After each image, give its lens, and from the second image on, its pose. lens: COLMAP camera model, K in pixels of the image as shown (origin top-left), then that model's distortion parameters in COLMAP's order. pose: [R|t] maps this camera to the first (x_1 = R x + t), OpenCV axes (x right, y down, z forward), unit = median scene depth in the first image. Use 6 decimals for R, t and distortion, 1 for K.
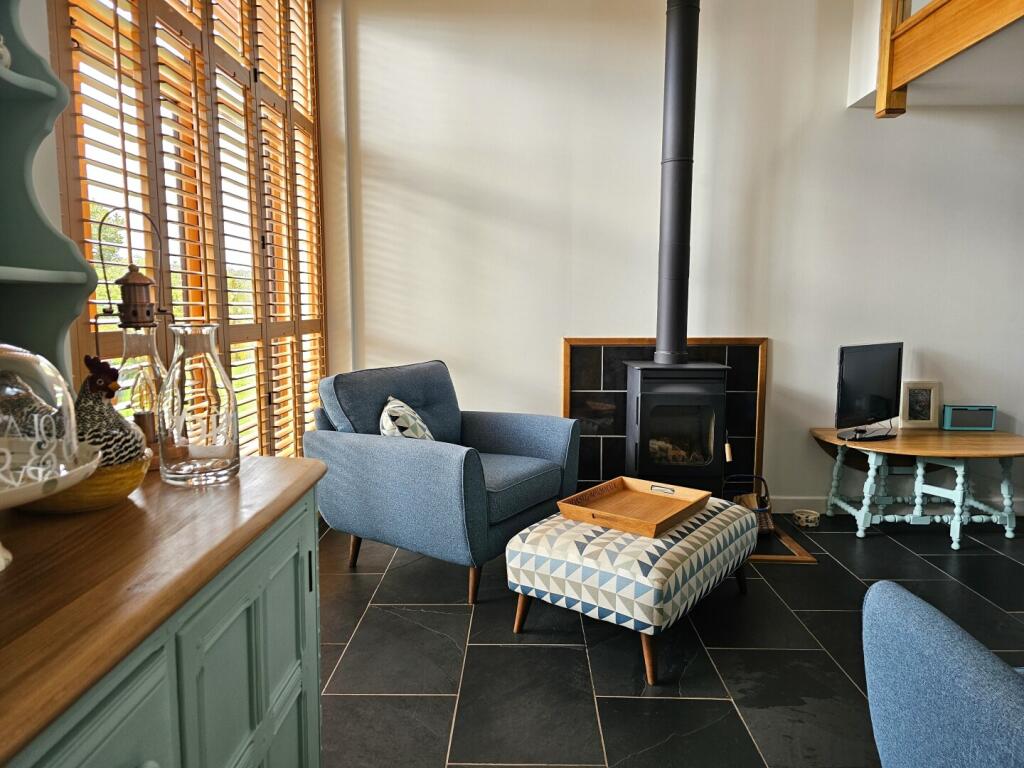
lens RADIAL K [[697.8, 0, 520.0], [0, 697.8, 380.2], [0, 0, 1]] dist [0.065568, -0.053839]
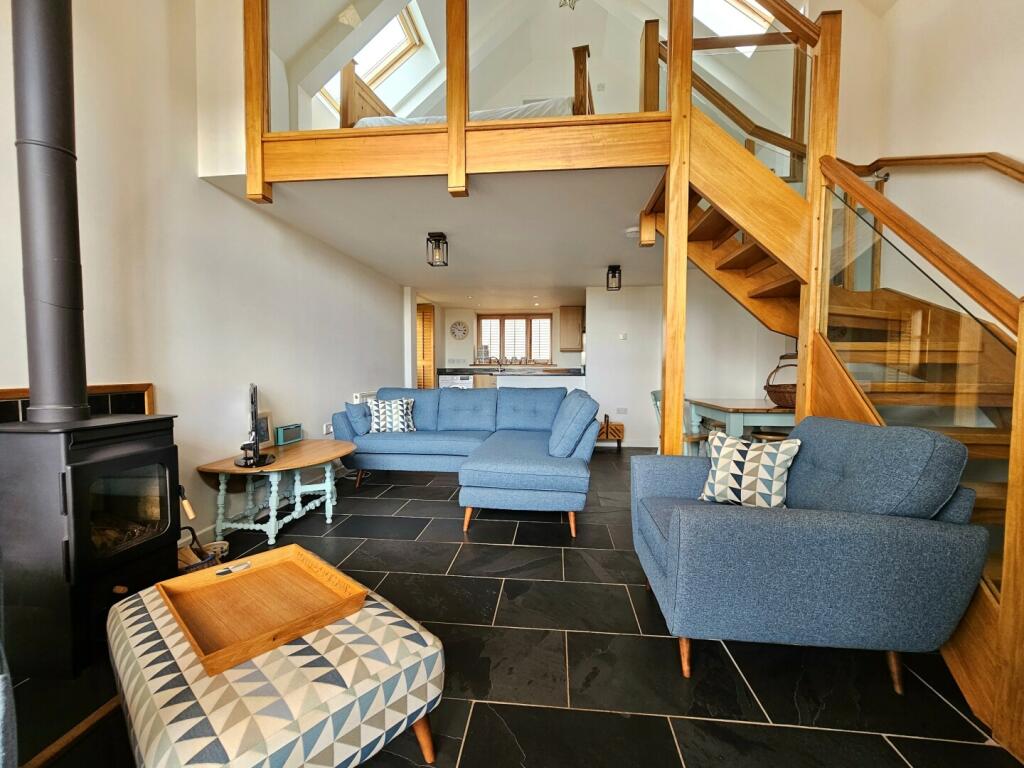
lens RADIAL K [[426.9, 0, 518.4], [0, 426.9, 387.7], [0, 0, 1]] dist [-0.002857, 0.002306]
pose [[0.086777, -0.046859, 0.995125, -0.195137], [0.106583, 0.993597, 0.037493, -0.025533], [-0.990510, 0.102810, 0.091215, 0.501978]]
